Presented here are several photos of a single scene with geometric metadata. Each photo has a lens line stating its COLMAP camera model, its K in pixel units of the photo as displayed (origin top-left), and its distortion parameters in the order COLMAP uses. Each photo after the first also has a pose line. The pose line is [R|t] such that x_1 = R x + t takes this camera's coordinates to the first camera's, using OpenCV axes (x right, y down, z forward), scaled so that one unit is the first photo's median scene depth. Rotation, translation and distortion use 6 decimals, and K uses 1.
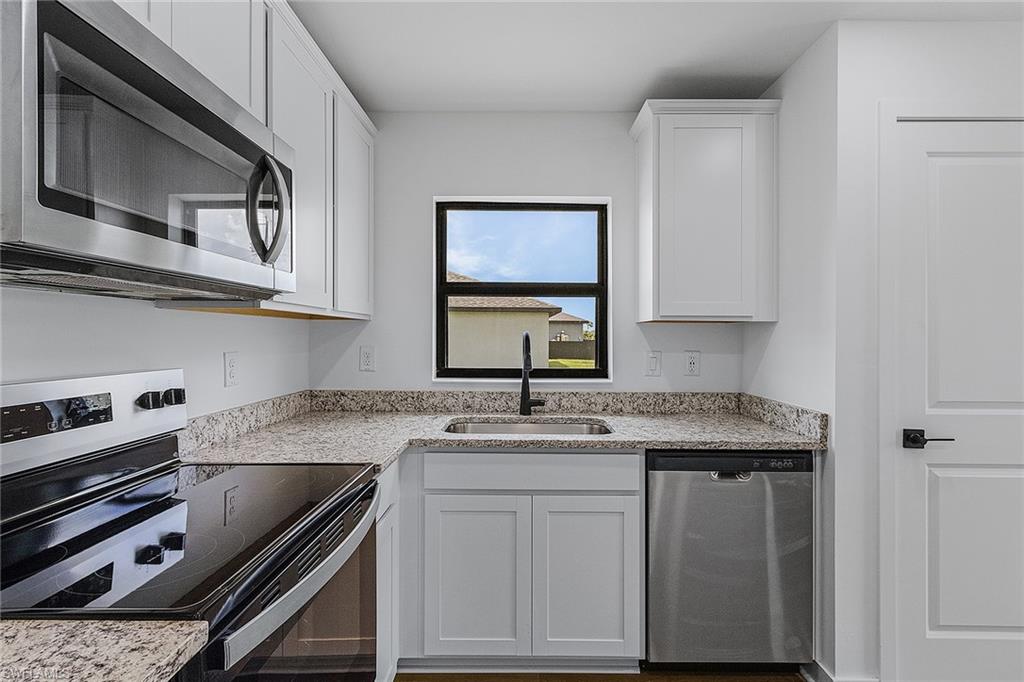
lens RADIAL K [[472.8, 0, 517.5], [0, 472.8, 337.9], [0, 0, 1]] dist [0.003131, 0.000381]
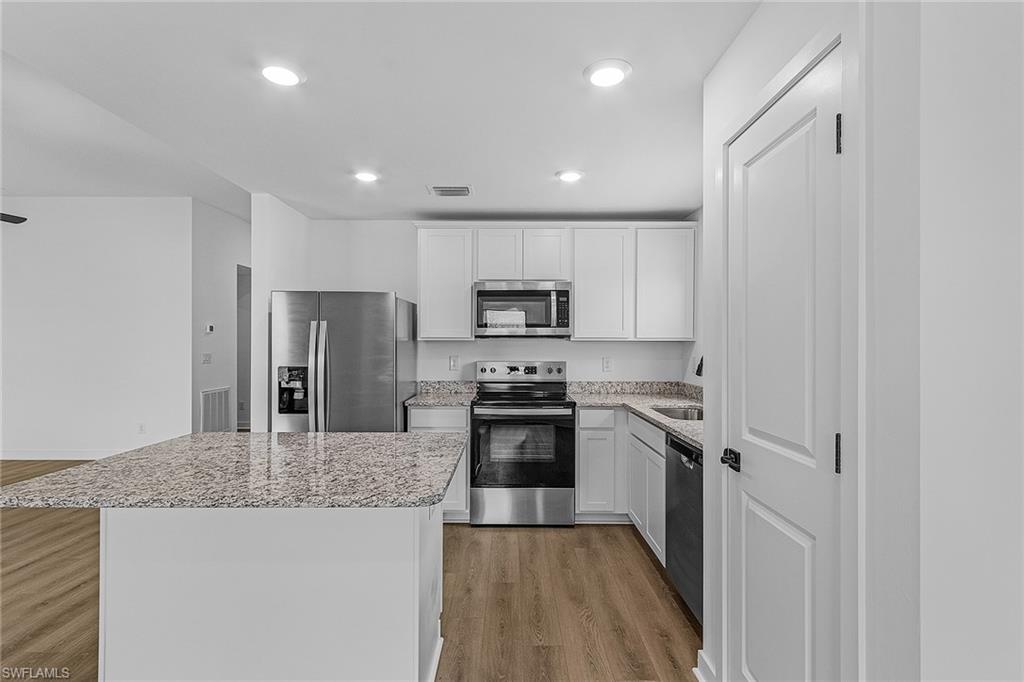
lens RADIAL K [[472.8, 0, 517.5], [0, 472.8, 337.9], [0, 0, 1]] dist [0.003131, 0.000381]
pose [[0.017194, -0.019120, -0.999669, 1.298104], [-0.005526, 0.999800, -0.019218, -0.014315], [0.999837, 0.005854, 0.017085, 0.376179]]
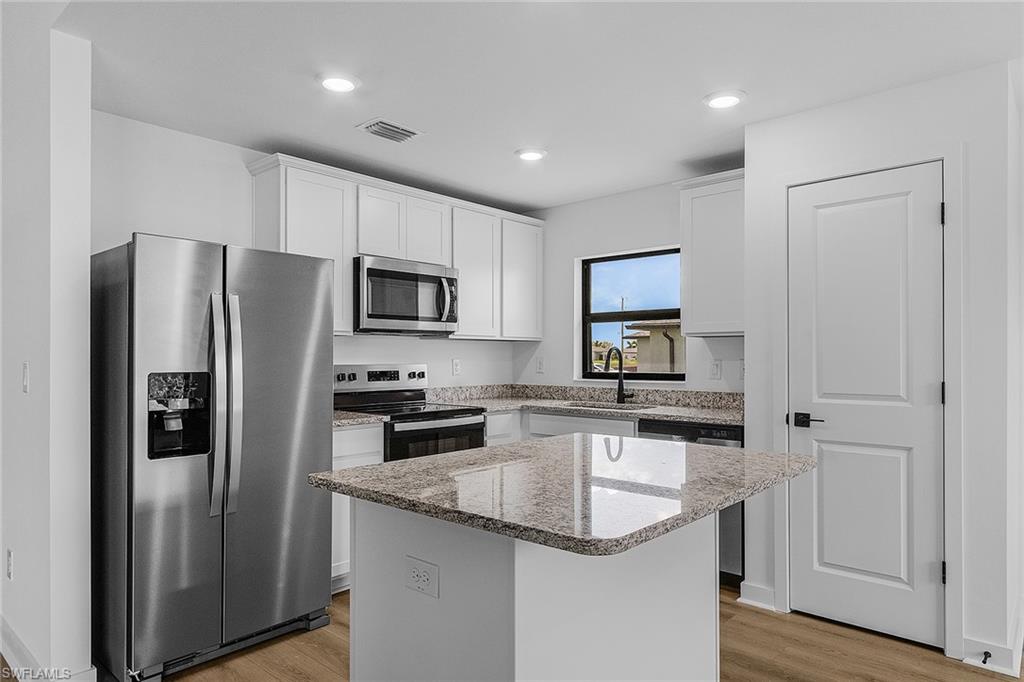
lens RADIAL K [[617.4, 0, 508.1], [0, 617.4, 359.0], [0, 0, 1]] dist [0.036482, 0.000307]
pose [[0.748117, -0.005517, -0.663544, 0.996742], [0.005041, 0.999984, -0.002631, 0.027791], [0.663548, -0.001377, 0.748133, -0.637940]]
